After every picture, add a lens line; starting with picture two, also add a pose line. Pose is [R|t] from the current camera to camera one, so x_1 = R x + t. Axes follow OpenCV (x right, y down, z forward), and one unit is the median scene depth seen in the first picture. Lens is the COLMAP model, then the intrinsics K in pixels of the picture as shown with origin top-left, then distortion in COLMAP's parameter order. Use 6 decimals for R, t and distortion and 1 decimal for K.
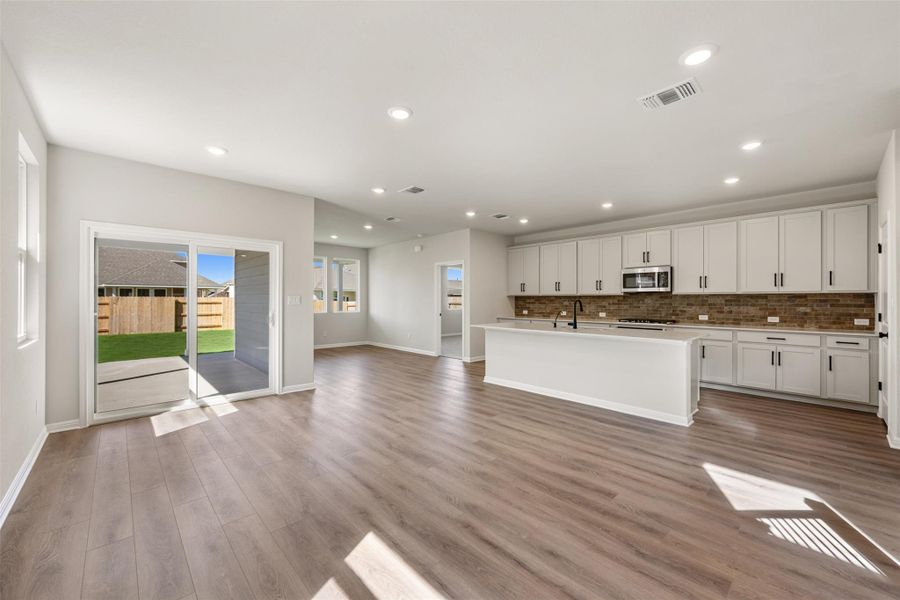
lens RADIAL K [[353.4, 0, 450.0], [0, 353.4, 300.0], [0, 0, 1]] dist [-0.001962, -0.000046]
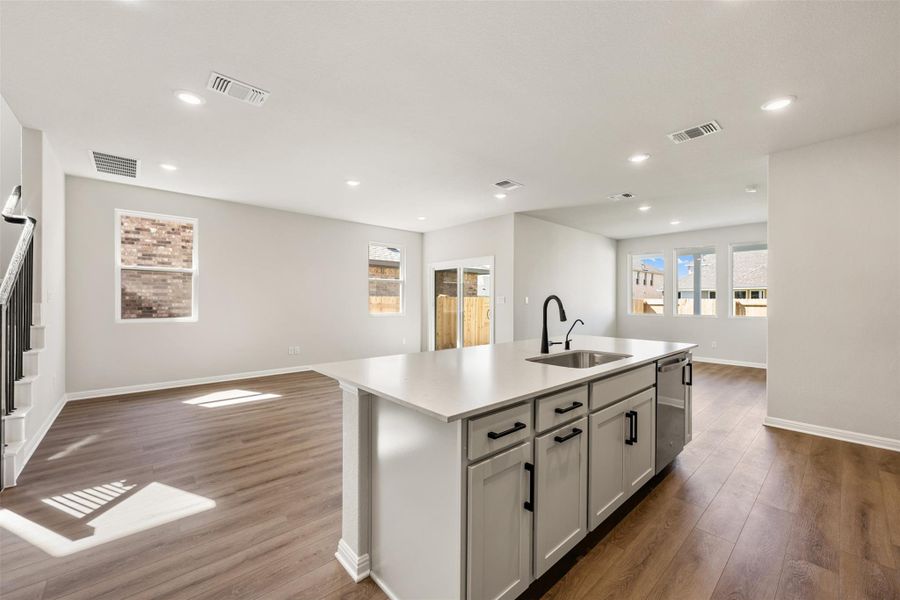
lens RADIAL K [[355.6, 0, 453.0], [0, 355.6, 301.9], [0, 0, 1]] dist [0.020720, 0.000107]
pose [[-0.014016, 0.001793, -0.999900, 0.774621], [-0.005663, 0.999982, 0.001873, 0.006471], [0.999886, 0.005689, -0.014006, 0.773672]]
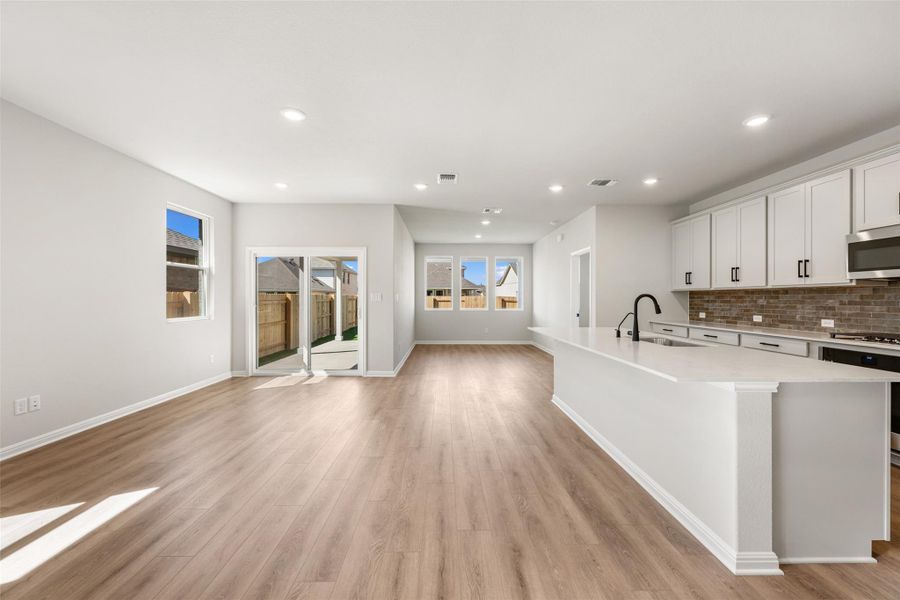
lens RADIAL K [[353.4, 0, 450.0], [0, 353.4, 300.0], [0, 0, 1]] dist [-0.001962, -0.000046]
pose [[0.739029, 0.001985, -0.673671, 0.469249], [-0.000802, 0.999998, 0.002066, 0.007084], [0.673673, -0.000987, 0.739029, 0.283437]]
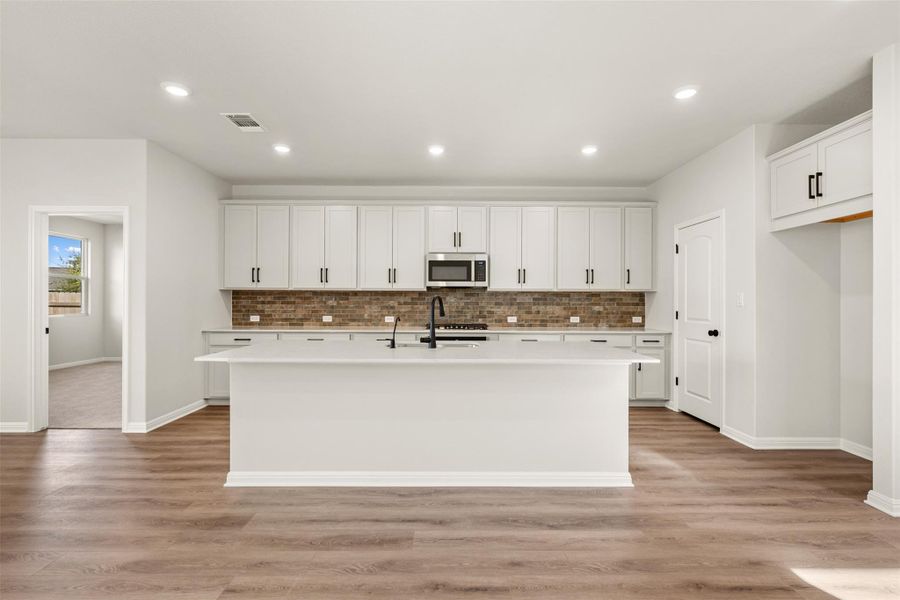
lens RADIAL K [[404.1, 0, 447.8], [0, 404.1, 301.5], [0, 0, 1]] dist [0.003233, 0.000399]
pose [[0.681185, 0.000589, 0.732111, -0.082715], [-0.003474, 0.999991, 0.002428, 0.005952], [-0.732103, -0.004197, 0.681181, 0.488870]]
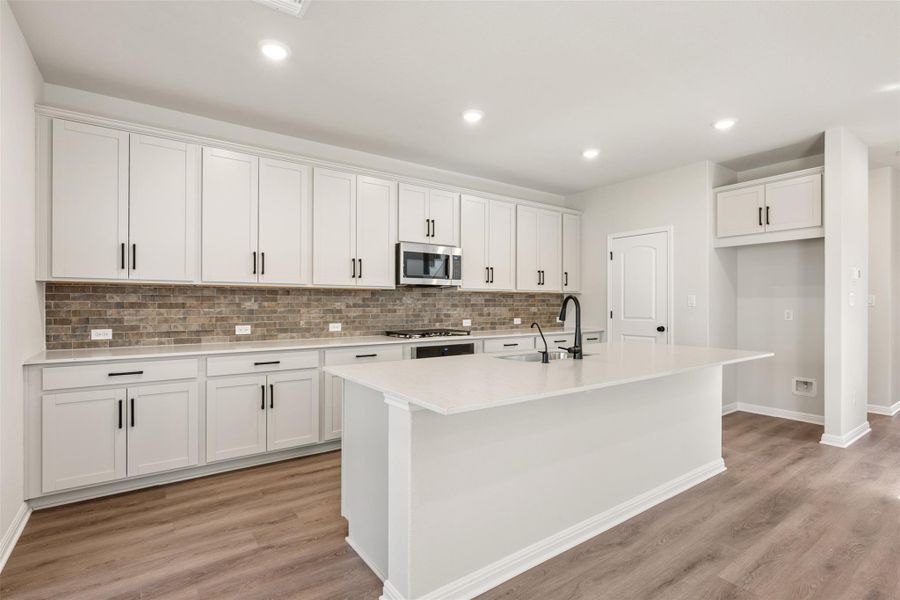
lens RADIAL K [[433.0, 0, 445.6], [0, 433.0, 303.5], [0, 0, 1]] dist [0.000966, 0.000009]
pose [[0.135149, -0.001633, 0.990824, -0.200733], [-0.002049, 0.999996, 0.001928, 0.007697], [-0.990823, -0.002290, 0.135145, 0.968778]]
